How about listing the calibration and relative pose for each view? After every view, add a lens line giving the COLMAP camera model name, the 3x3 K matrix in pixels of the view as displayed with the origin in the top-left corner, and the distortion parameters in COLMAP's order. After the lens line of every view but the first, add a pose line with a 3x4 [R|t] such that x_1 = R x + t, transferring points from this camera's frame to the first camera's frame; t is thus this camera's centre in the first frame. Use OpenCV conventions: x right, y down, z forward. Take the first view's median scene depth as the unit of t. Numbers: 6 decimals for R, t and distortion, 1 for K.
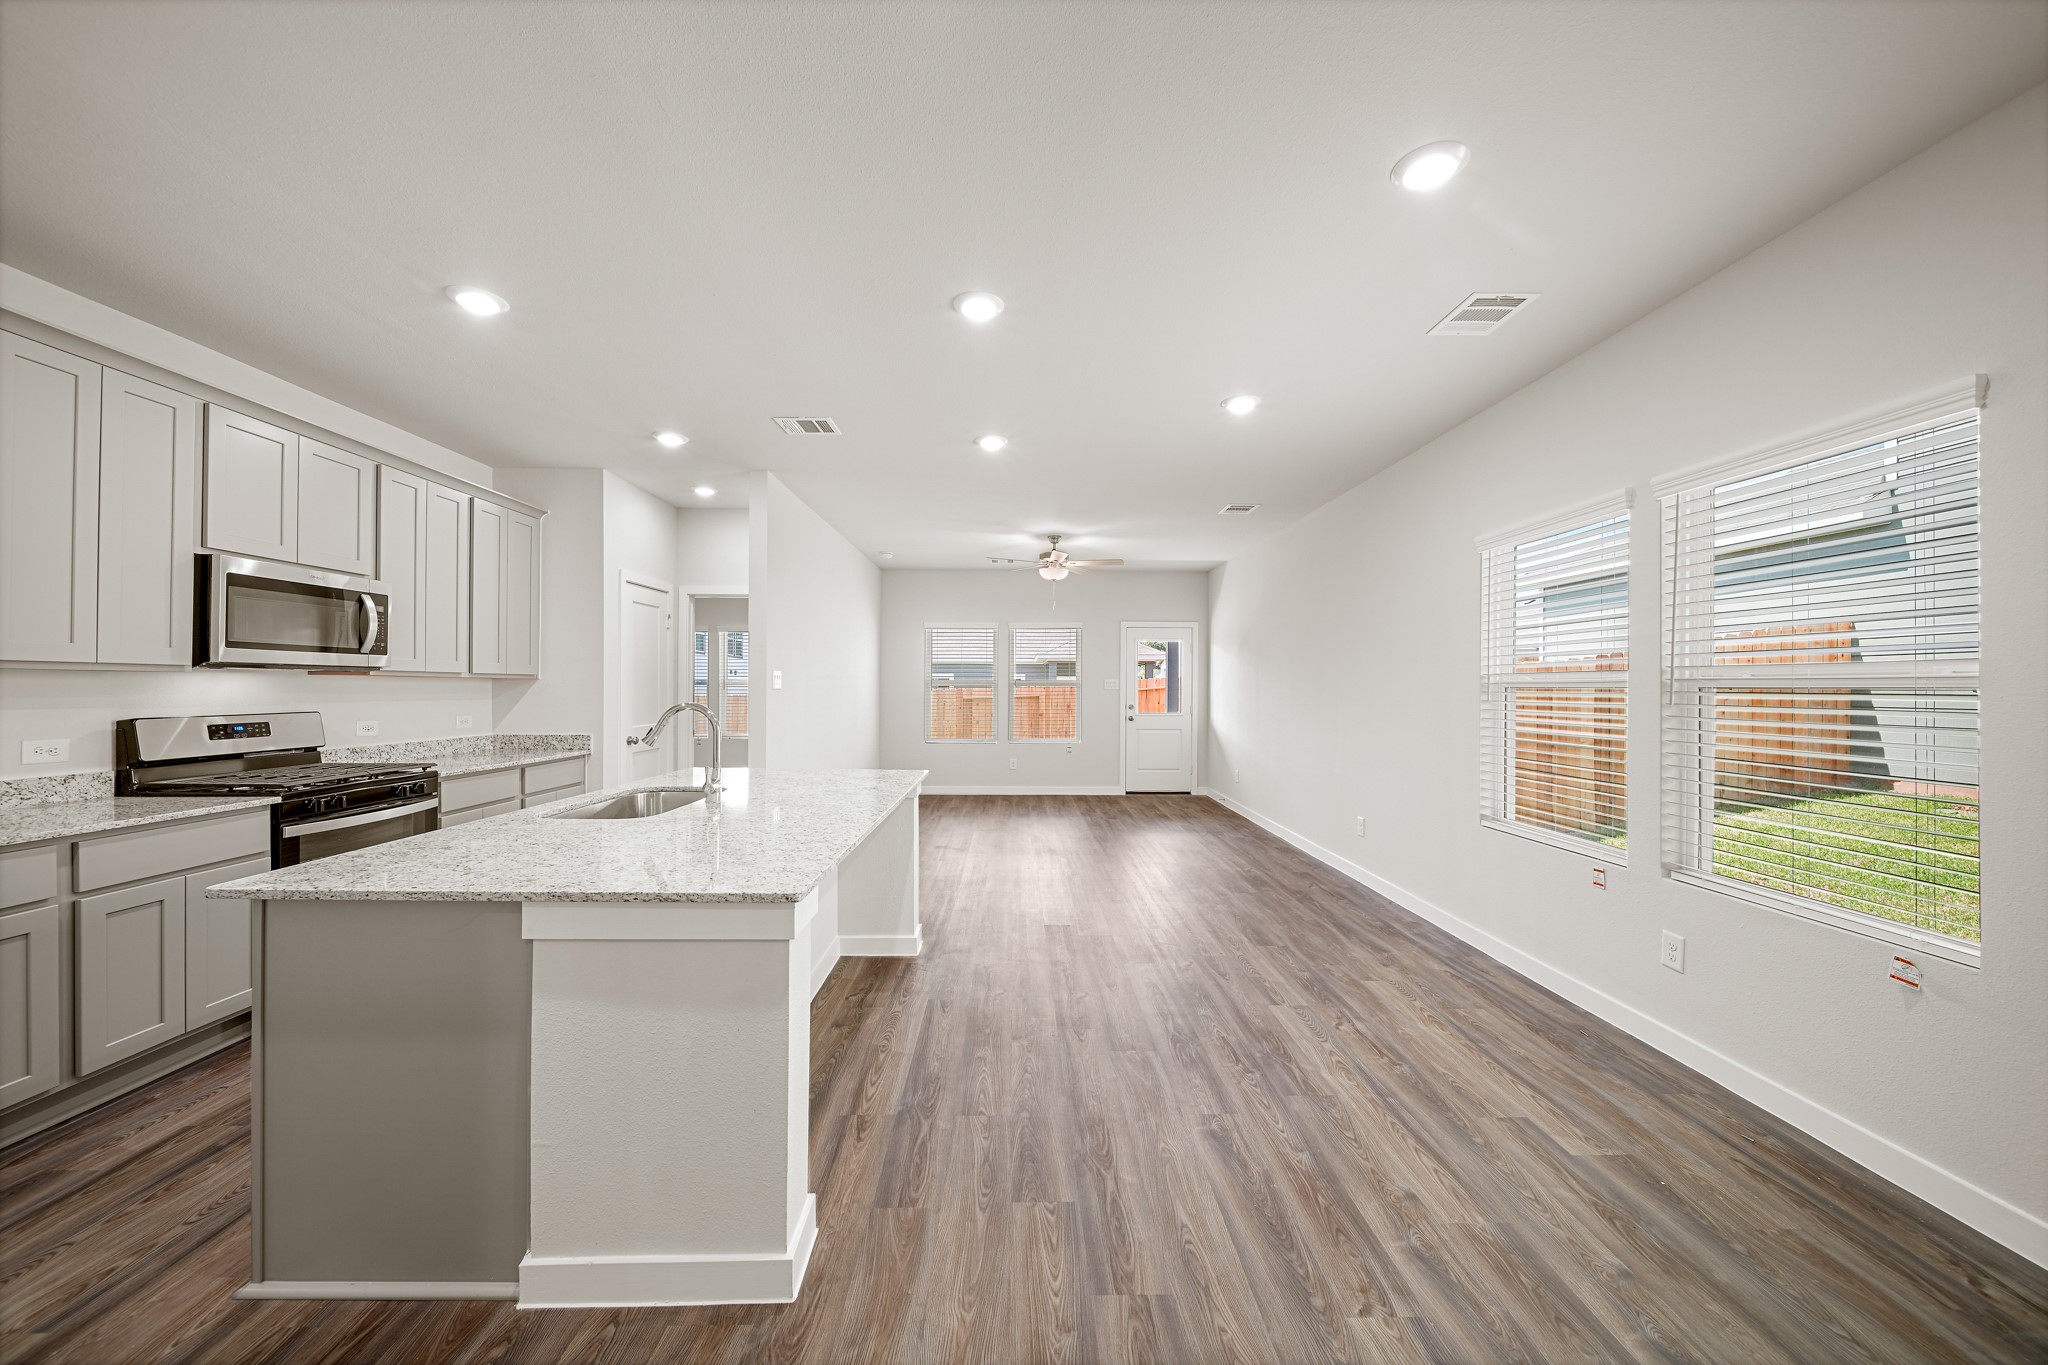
lens RADIAL K [[713.4, 0, 1034.6], [0, 713.4, 680.3], [0, 0, 1]] dist [-0.001355, -0.000418]
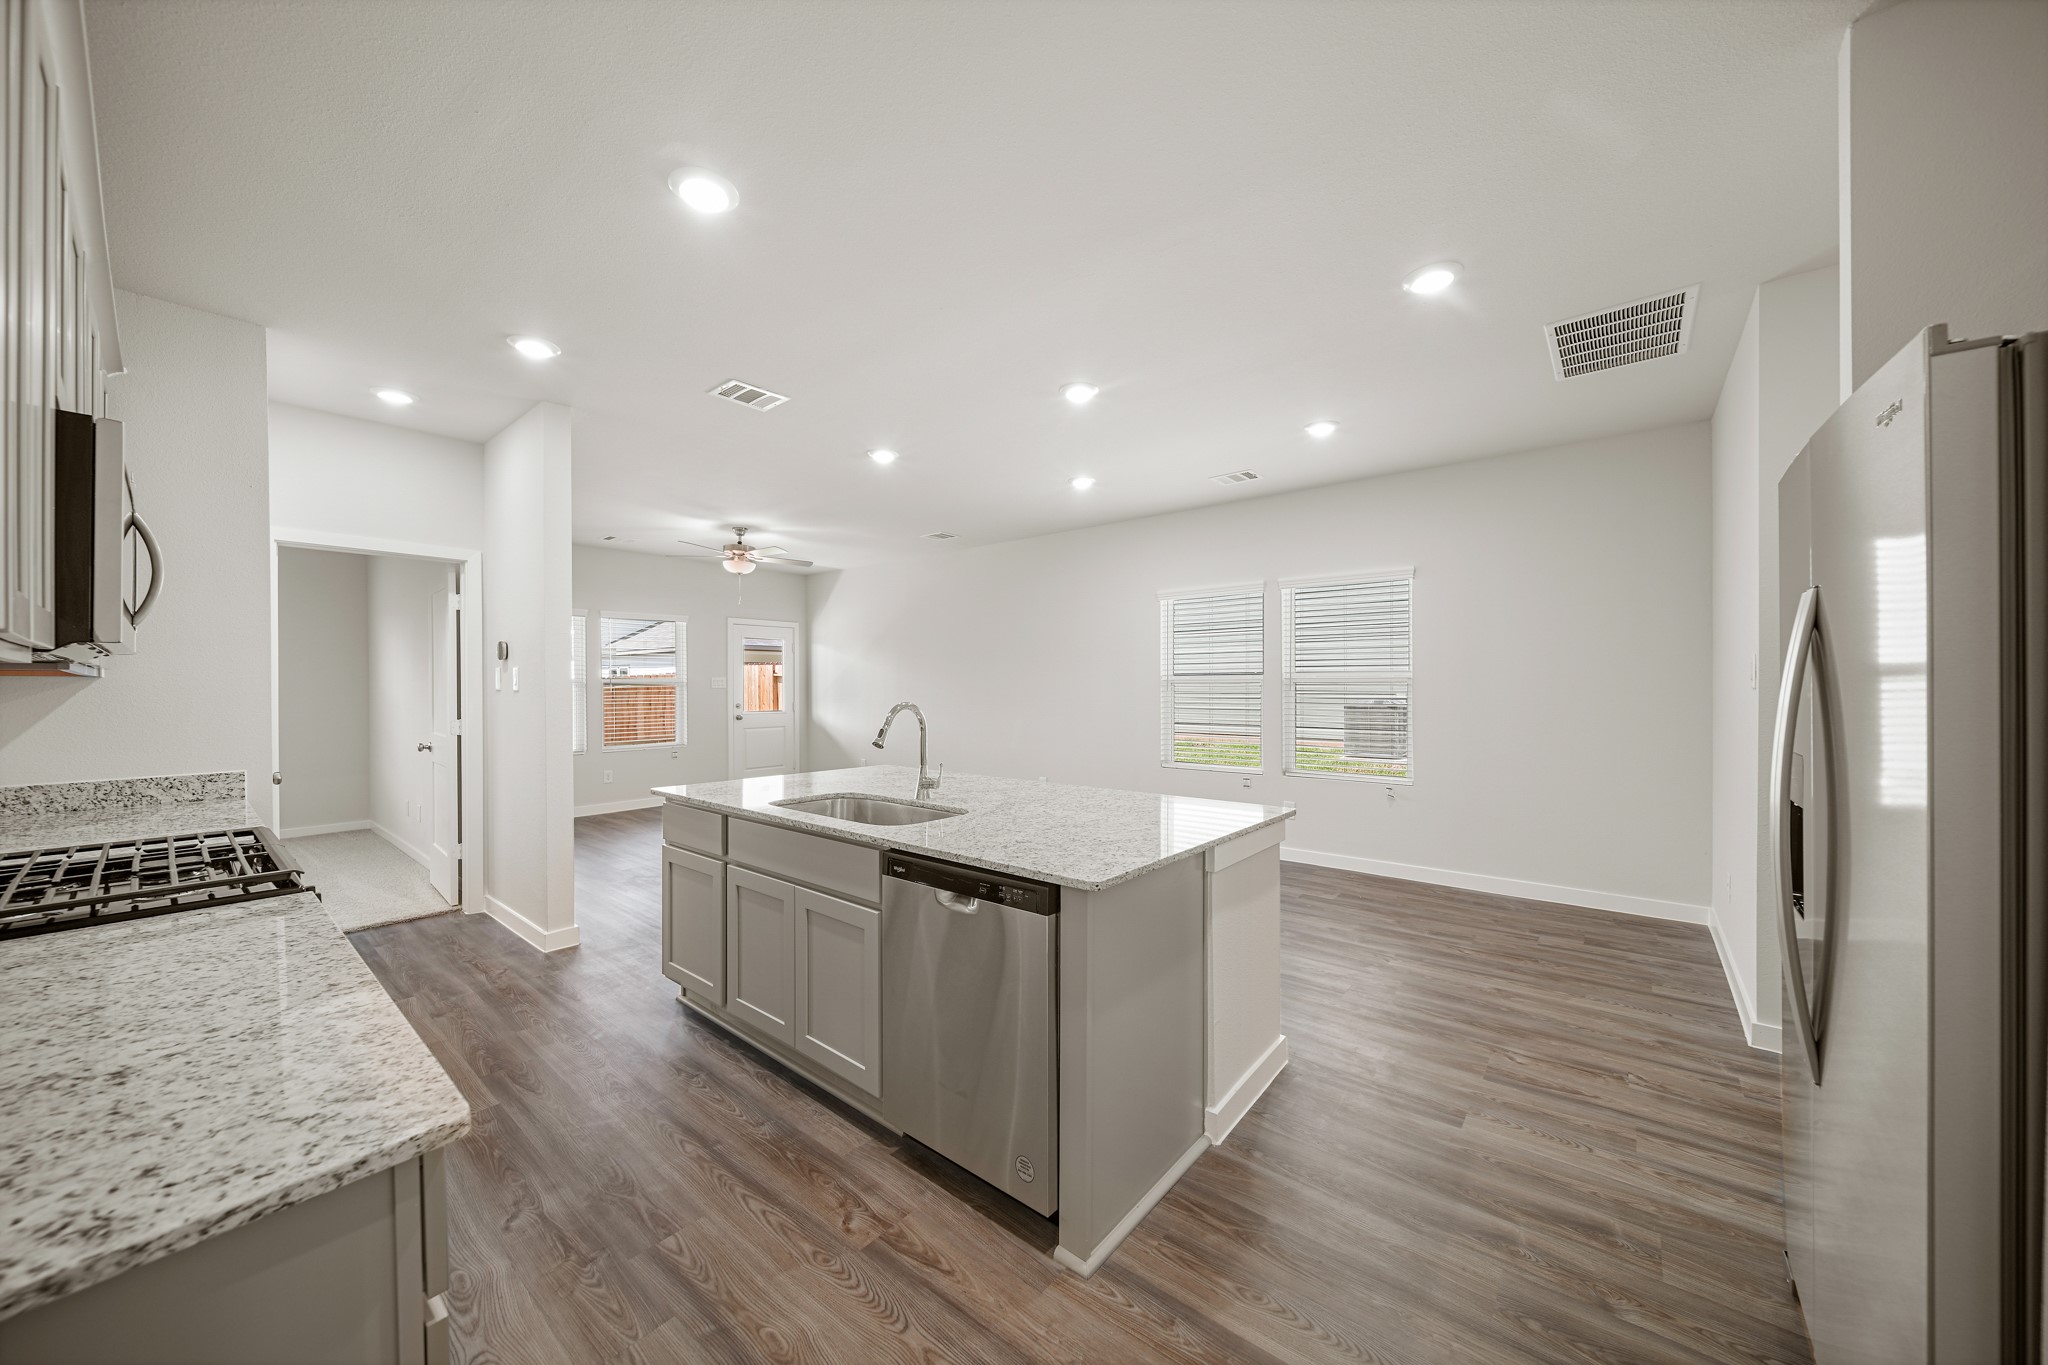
lens RADIAL K [[707.2, 0, 1014.7], [0, 707.2, 692.8], [0, 0, 1]] dist [-0.000891, -0.000070]
pose [[0.661772, -0.015305, 0.749549, -0.926247], [-0.001254, 0.999768, 0.021522, -0.003896], [-0.749704, -0.015183, 0.661599, 0.193551]]
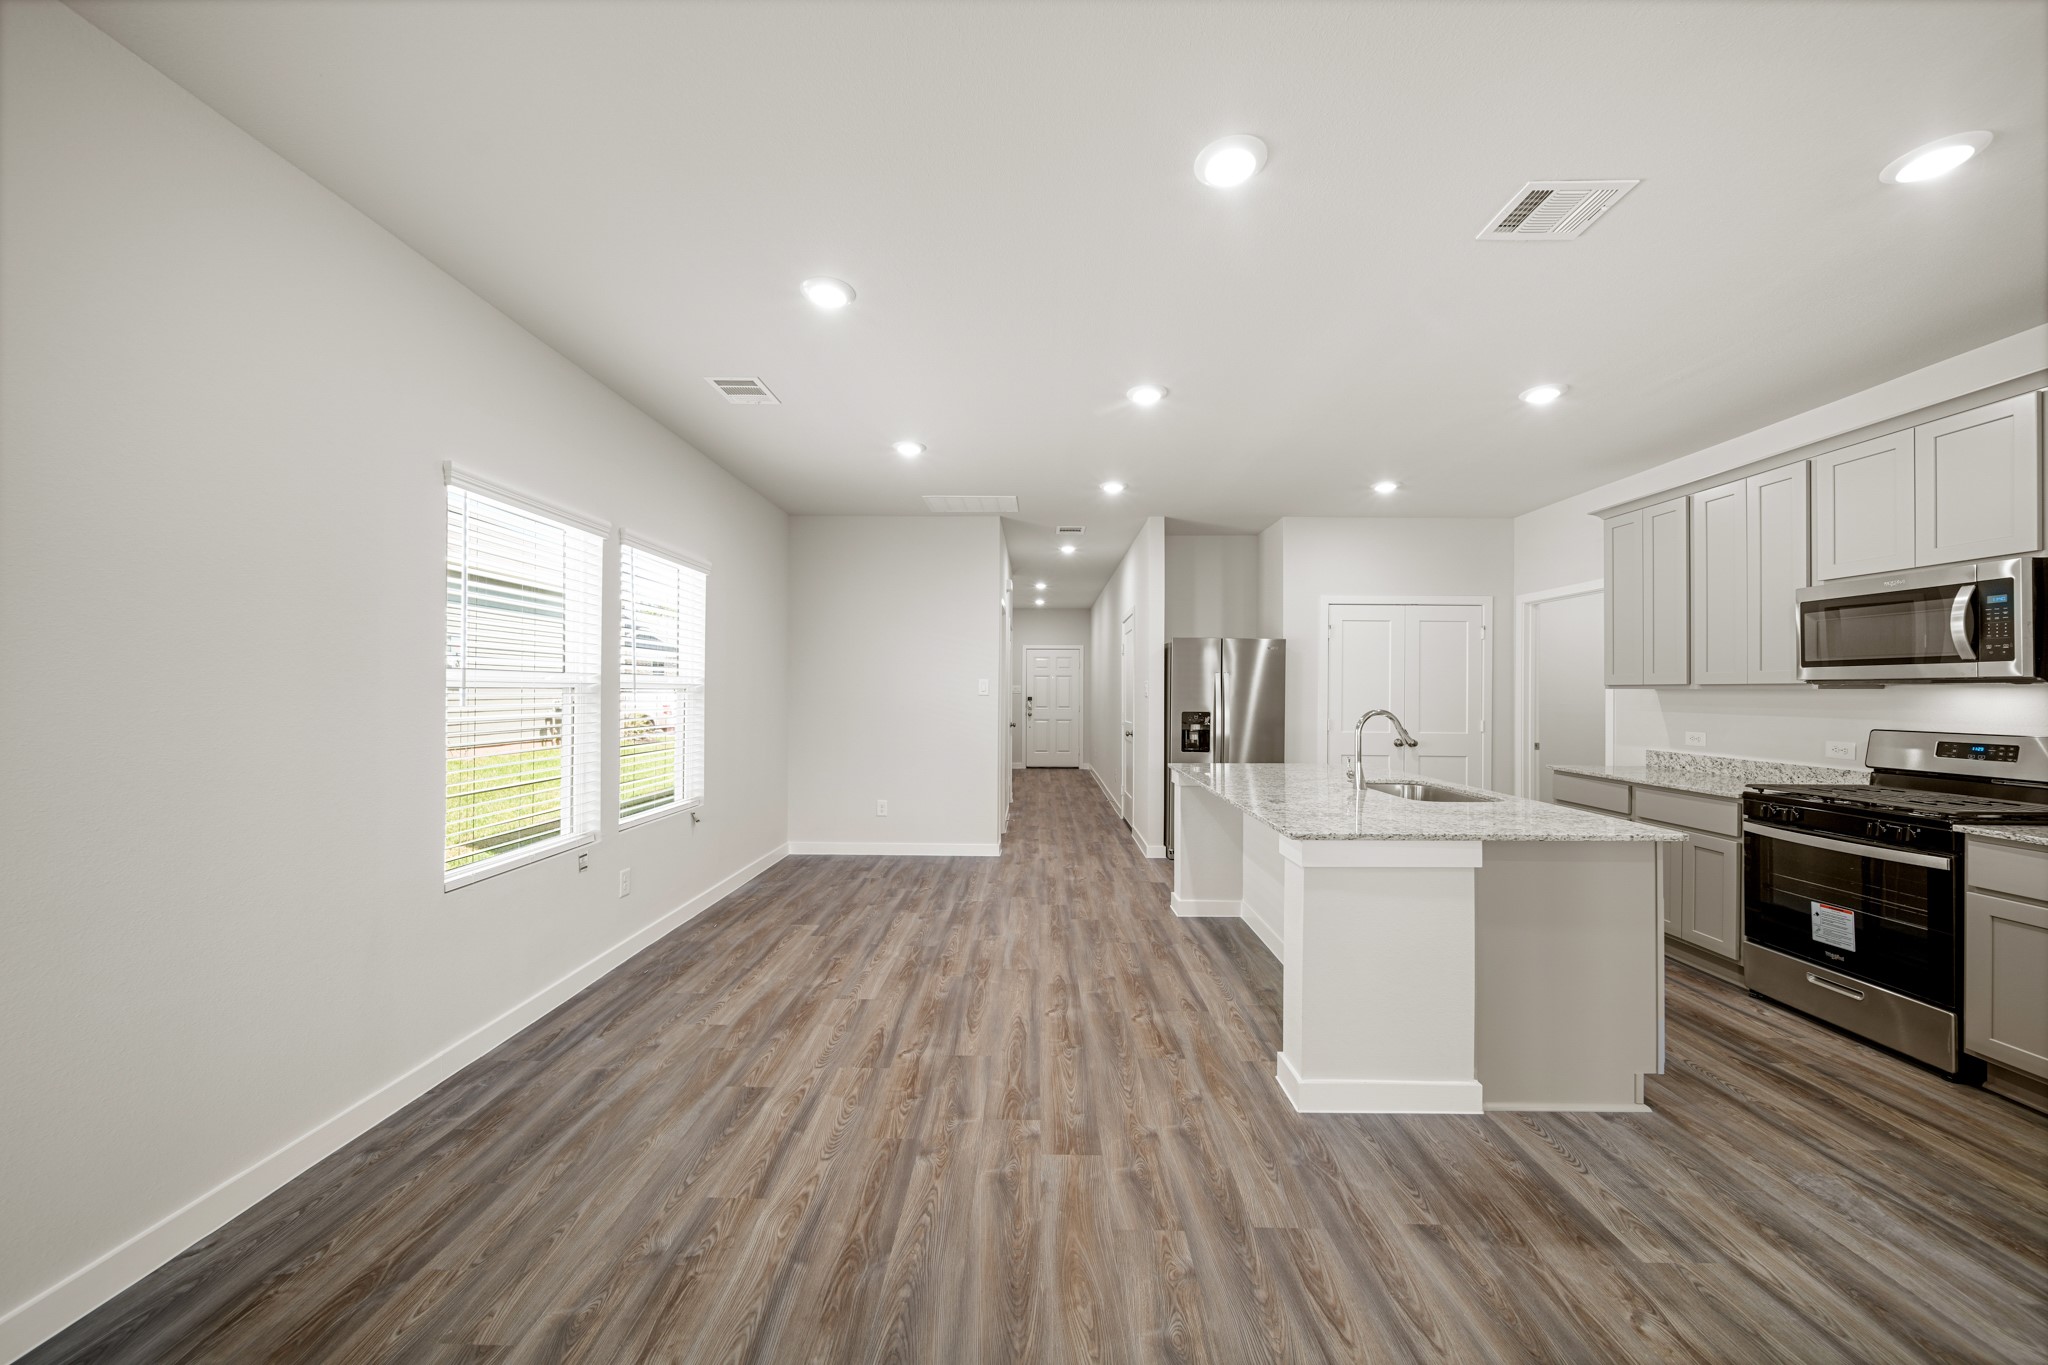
lens RADIAL K [[720.9, 0, 1023.8], [0, 720.9, 689.4], [0, 0, 1]] dist [-0.002131, -0.000272]
pose [[-0.998741, -0.010723, 0.048999, 0.059058], [-0.011341, 0.999859, -0.012354, 0.015863], [-0.048859, -0.012894, -0.998722, 1.889838]]
